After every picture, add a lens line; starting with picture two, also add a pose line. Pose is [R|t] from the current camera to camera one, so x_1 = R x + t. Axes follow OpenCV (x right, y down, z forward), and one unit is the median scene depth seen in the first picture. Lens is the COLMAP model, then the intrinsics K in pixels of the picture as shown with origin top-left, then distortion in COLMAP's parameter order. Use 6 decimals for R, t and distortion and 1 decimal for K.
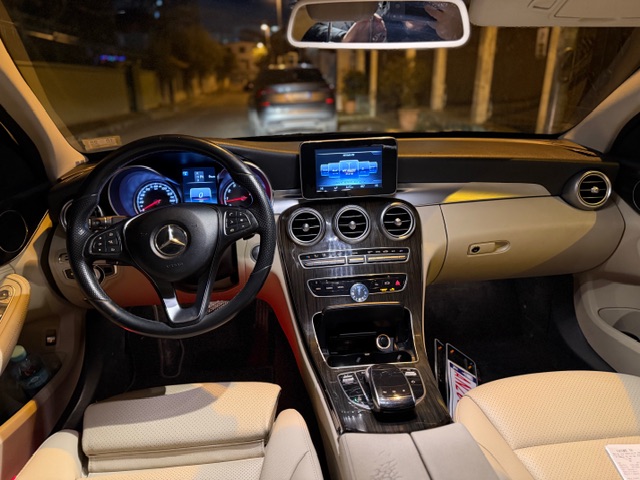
lens RADIAL K [[443.7, 0, 321.7], [0, 443.7, 252.1], [0, 0, 1]] dist [0.004501, -0.002692]
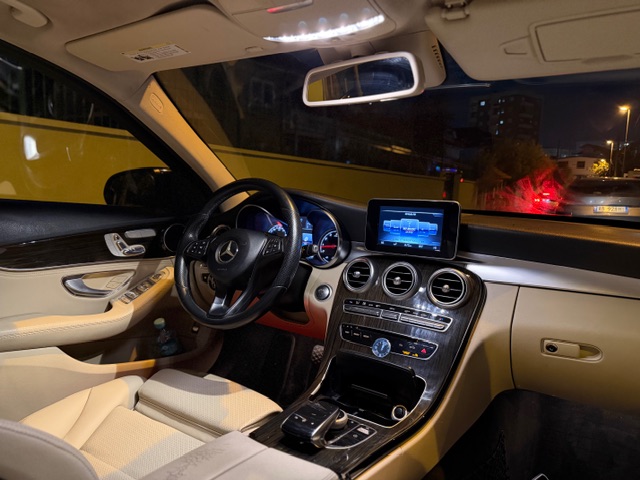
lens RADIAL K [[451.5, 0, 320.0], [0, 451.5, 240.0], [0, 0, 1]] dist [0.007681, -0.000394]
pose [[0.775048, 0.124888, -0.619438, 0.541123], [-0.280049, 0.946635, -0.159545, 0.061112], [0.566457, 0.297128, 0.768662, 0.096973]]
